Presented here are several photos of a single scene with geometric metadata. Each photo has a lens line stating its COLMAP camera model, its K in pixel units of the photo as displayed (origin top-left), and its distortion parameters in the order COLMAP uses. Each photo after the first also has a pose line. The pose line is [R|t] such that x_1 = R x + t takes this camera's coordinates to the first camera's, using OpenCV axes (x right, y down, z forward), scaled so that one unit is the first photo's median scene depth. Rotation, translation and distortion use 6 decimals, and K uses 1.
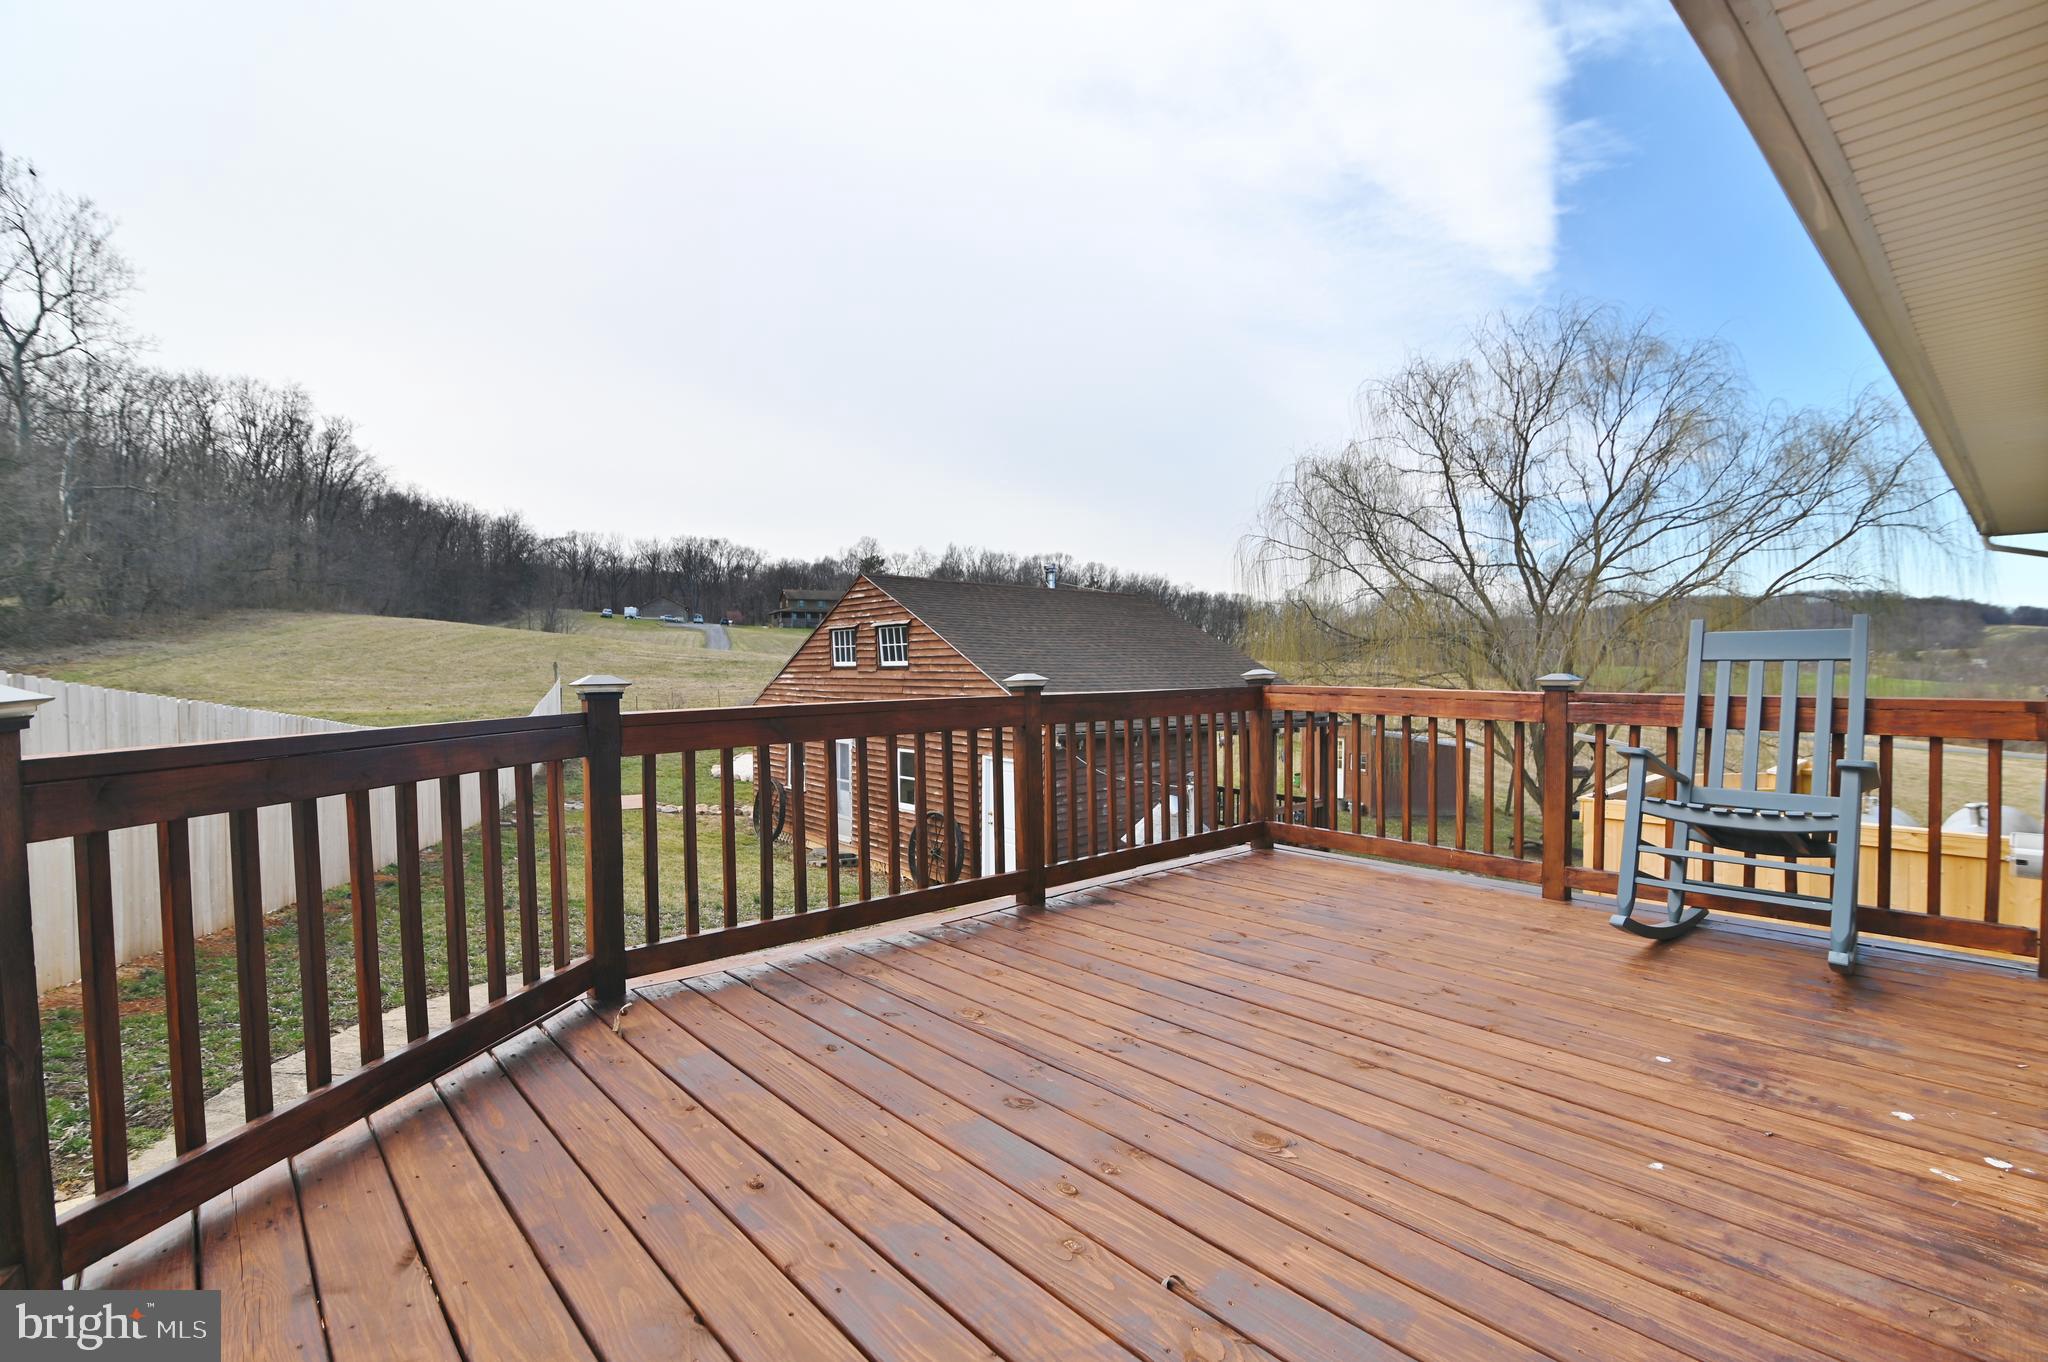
lens RADIAL K [[931.9, 0, 1021.1], [0, 931.9, 685.0], [0, 0, 1]] dist [-0.020467, 0.000405]
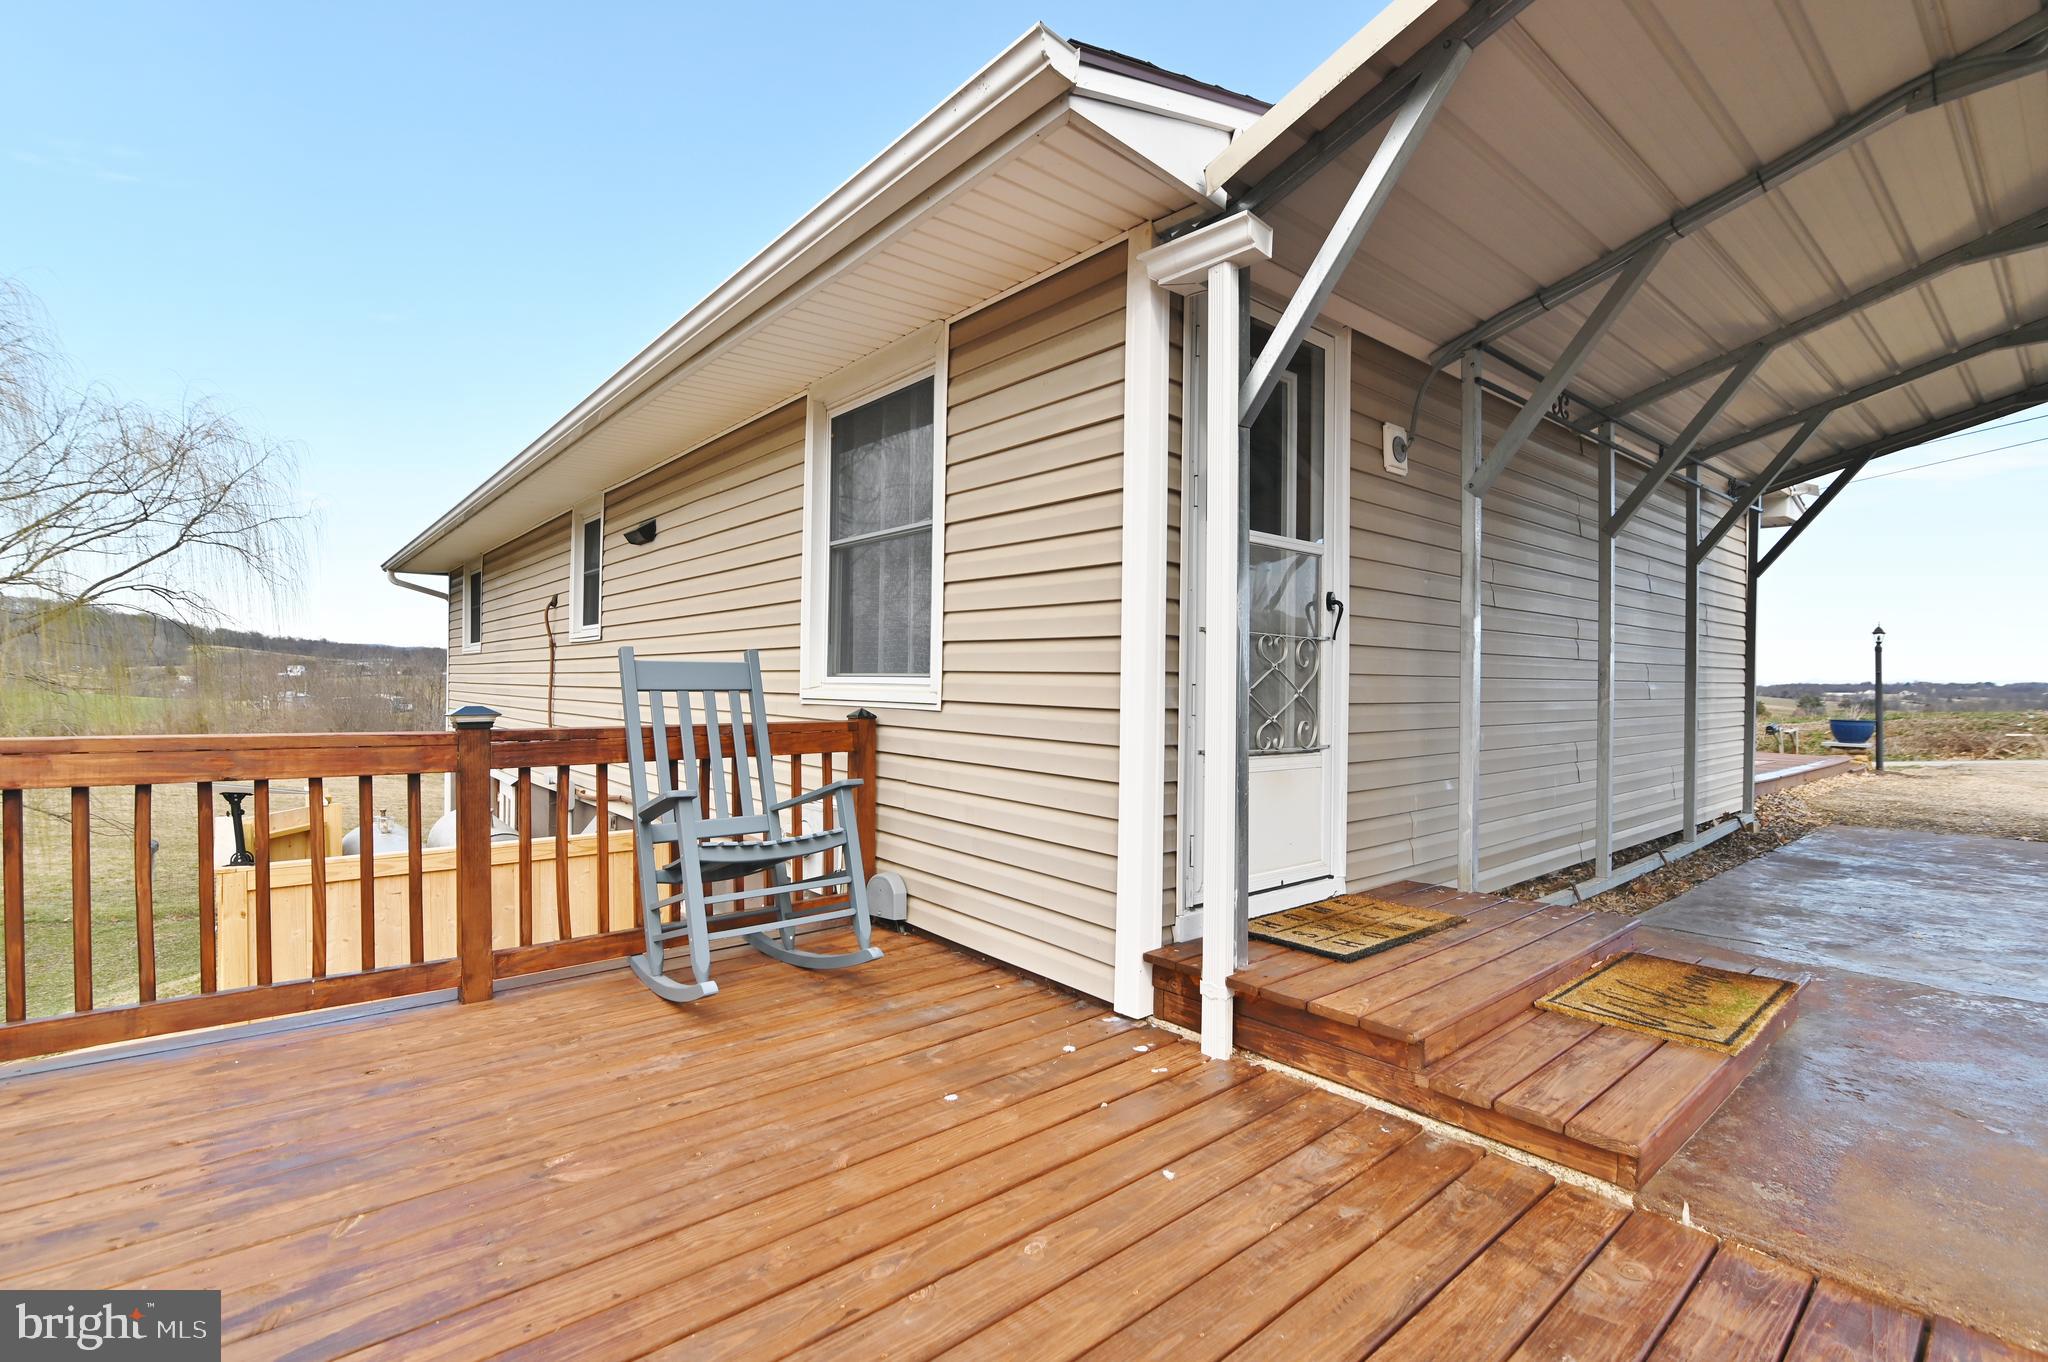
lens RADIAL K [[931.9, 0, 1016.1], [0, 931.9, 685.7], [0, 0, 1]] dist [-0.020467, 0.000405]
pose [[0.016406, 0.001500, 0.999864, -0.197938], [0.014838, 0.999888, -0.001743, -0.023184], [-0.999755, 0.014864, 0.016382, 0.586515]]
